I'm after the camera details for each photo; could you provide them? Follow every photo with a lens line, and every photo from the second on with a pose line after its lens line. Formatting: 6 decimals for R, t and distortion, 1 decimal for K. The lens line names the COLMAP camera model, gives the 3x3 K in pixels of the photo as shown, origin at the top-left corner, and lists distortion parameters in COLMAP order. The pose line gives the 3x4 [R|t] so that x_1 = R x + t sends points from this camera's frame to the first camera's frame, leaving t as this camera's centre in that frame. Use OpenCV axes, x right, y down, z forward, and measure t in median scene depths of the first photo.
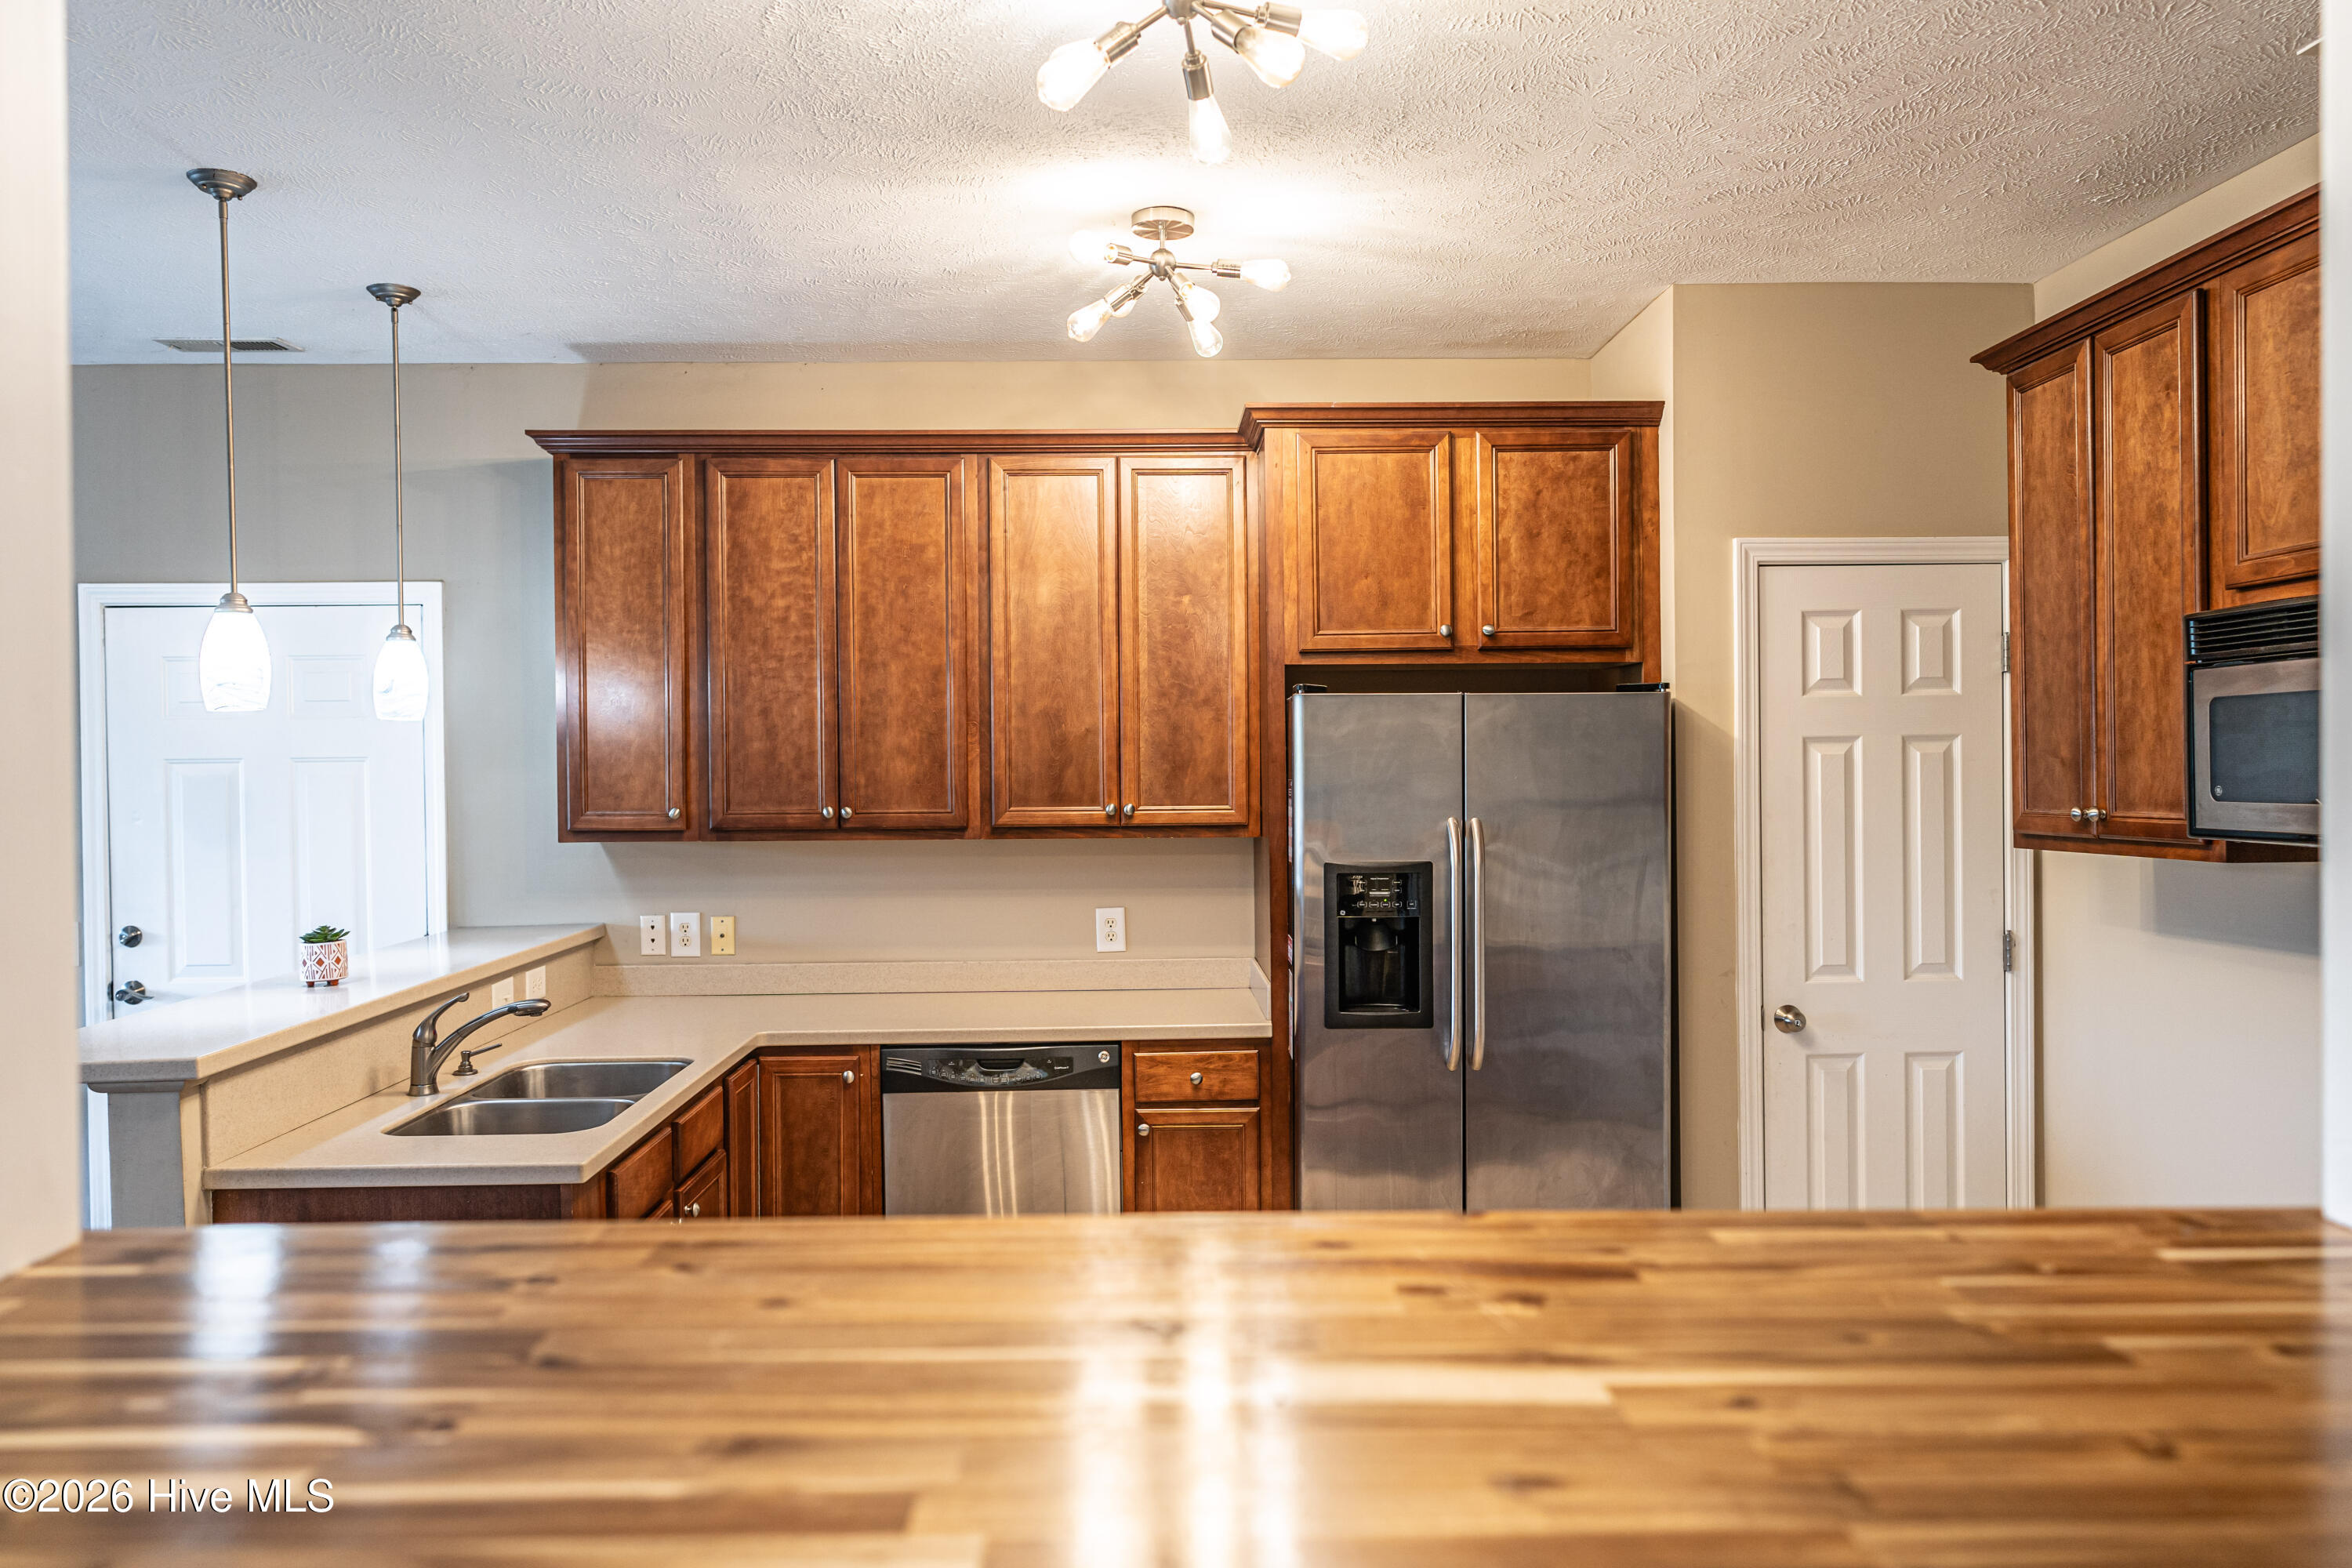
lens RADIAL K [[1572.2, 0, 1167.6], [0, 1572.2, 786.6], [0, 0, 1]] dist [-0.004937, 0.007895]
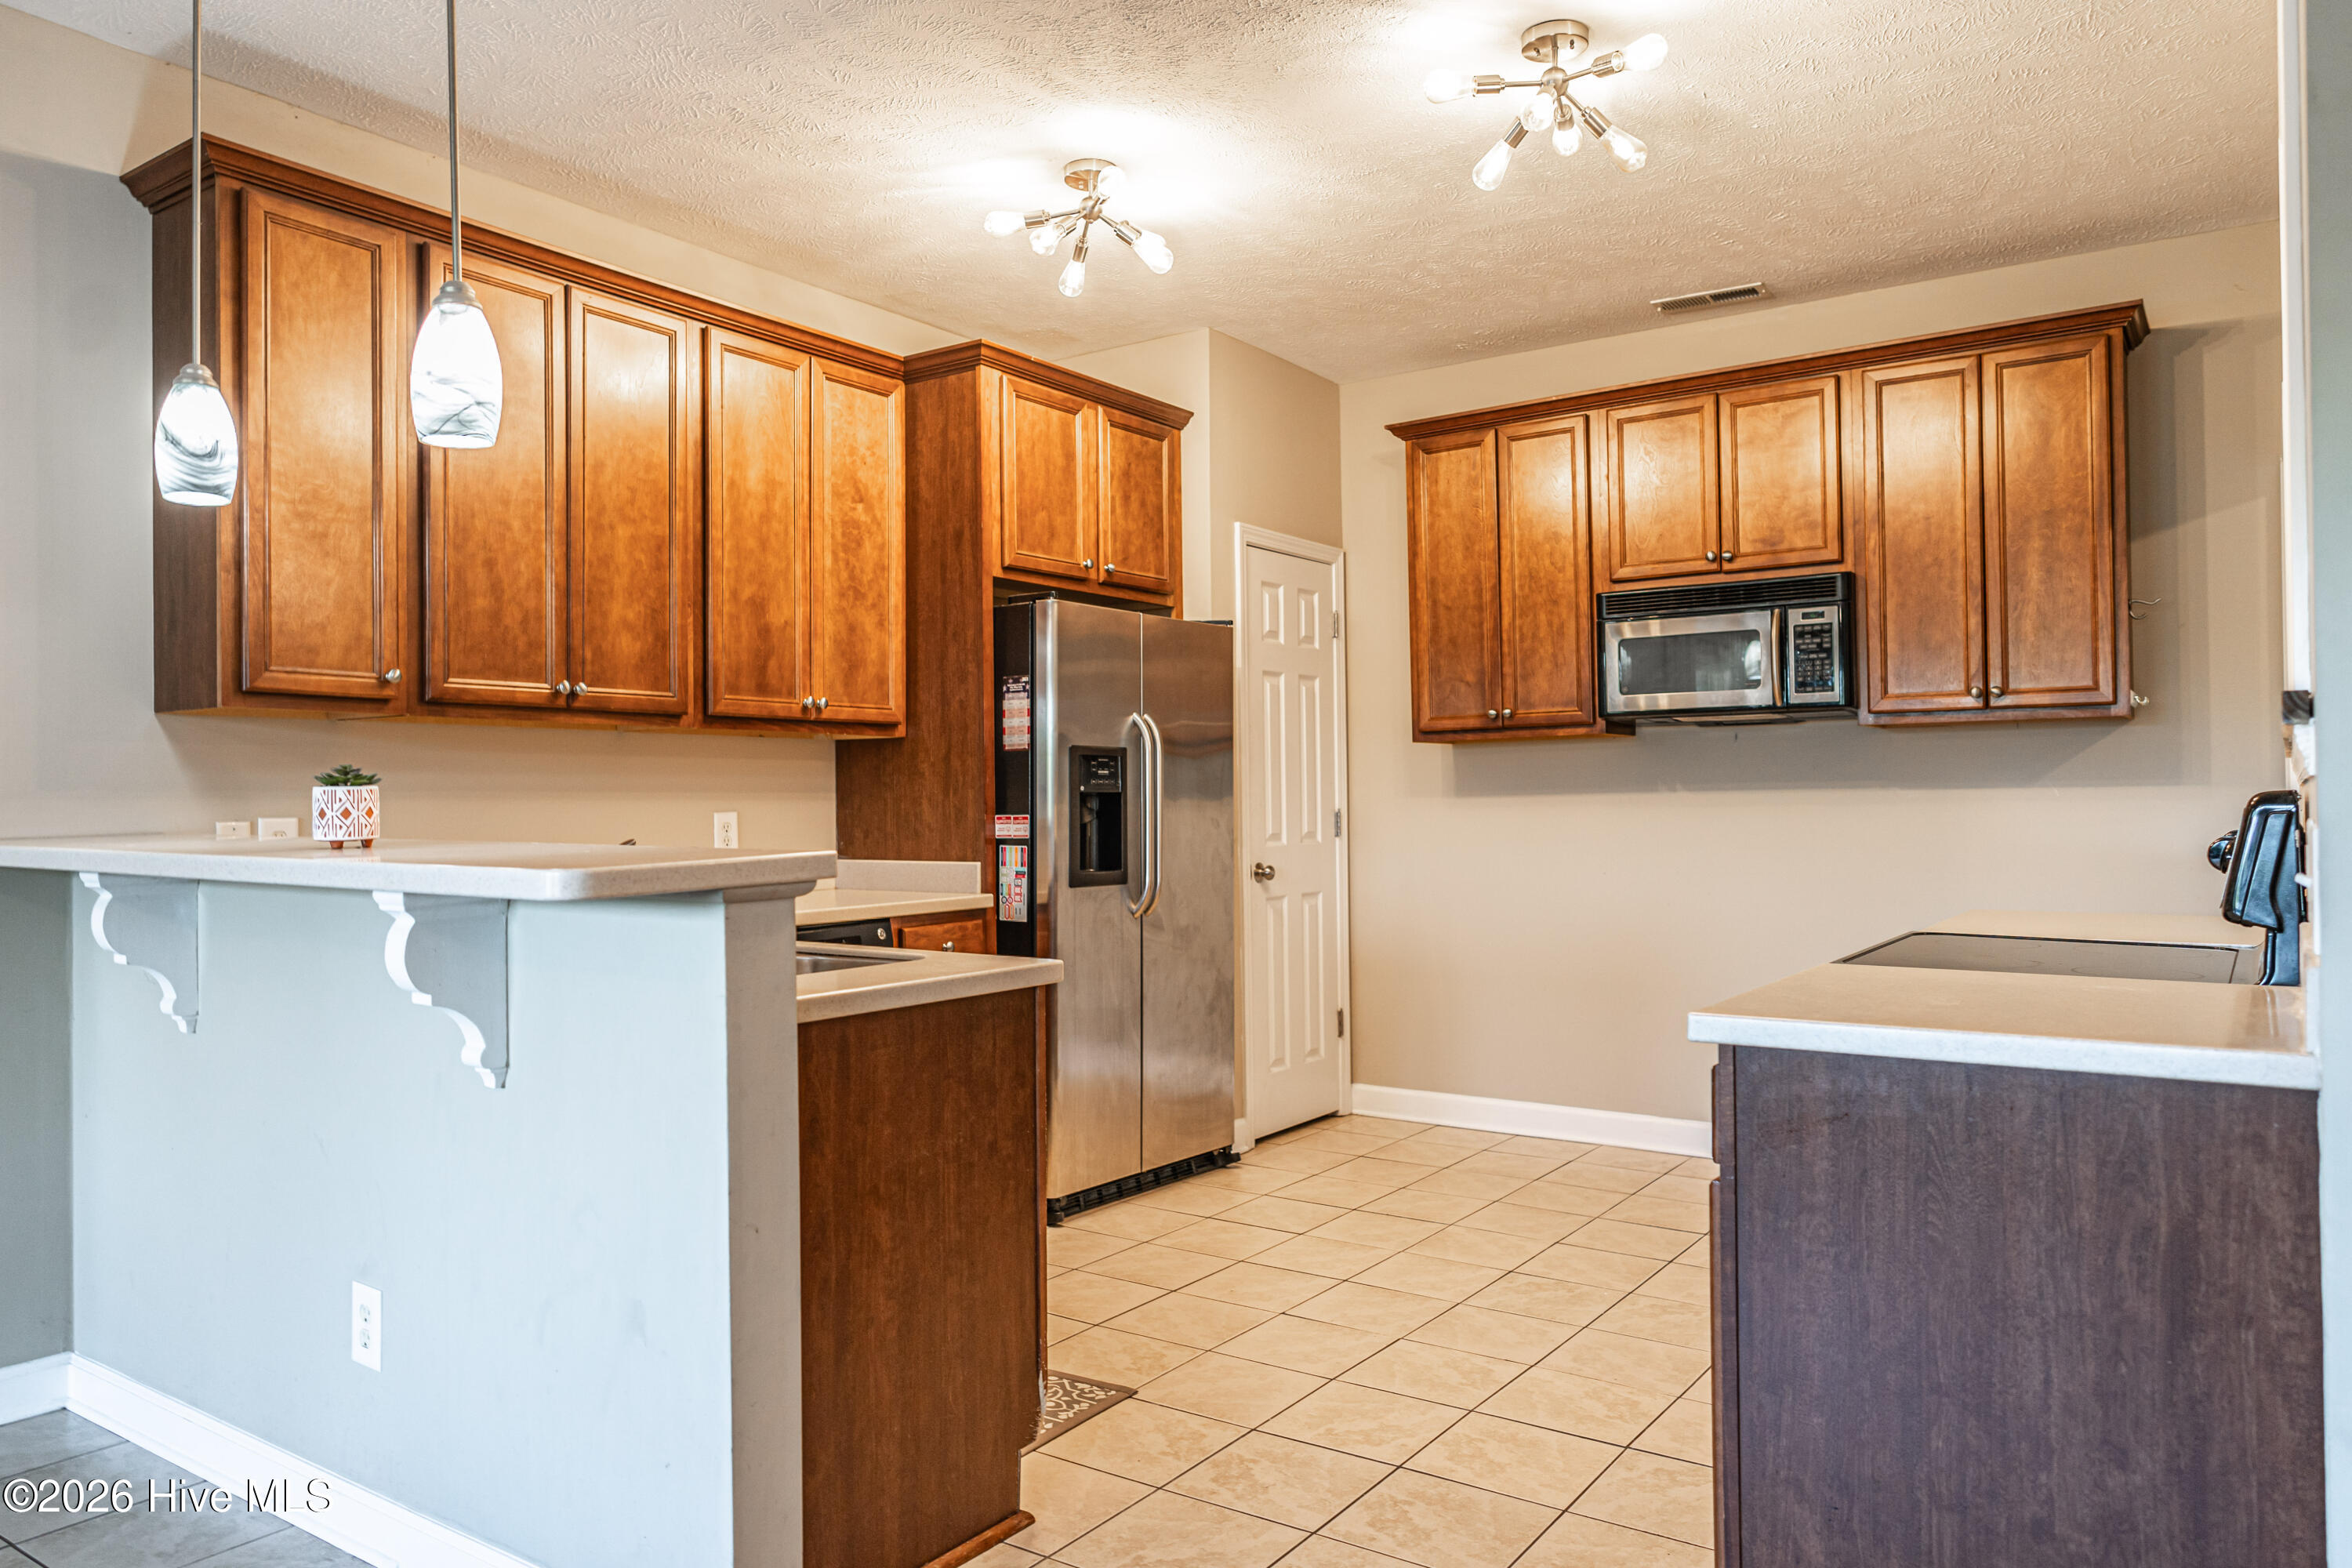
lens RADIAL K [[1572.2, 0, 1167.8], [0, 1572.2, 790.5], [0, 0, 1]] dist [-0.004937, 0.007895]
pose [[0.590962, 0.009710, 0.806641, -0.763011], [0.016196, 0.999583, -0.023898, 0.105527], [-0.806537, 0.027187, 0.590558, 0.235962]]
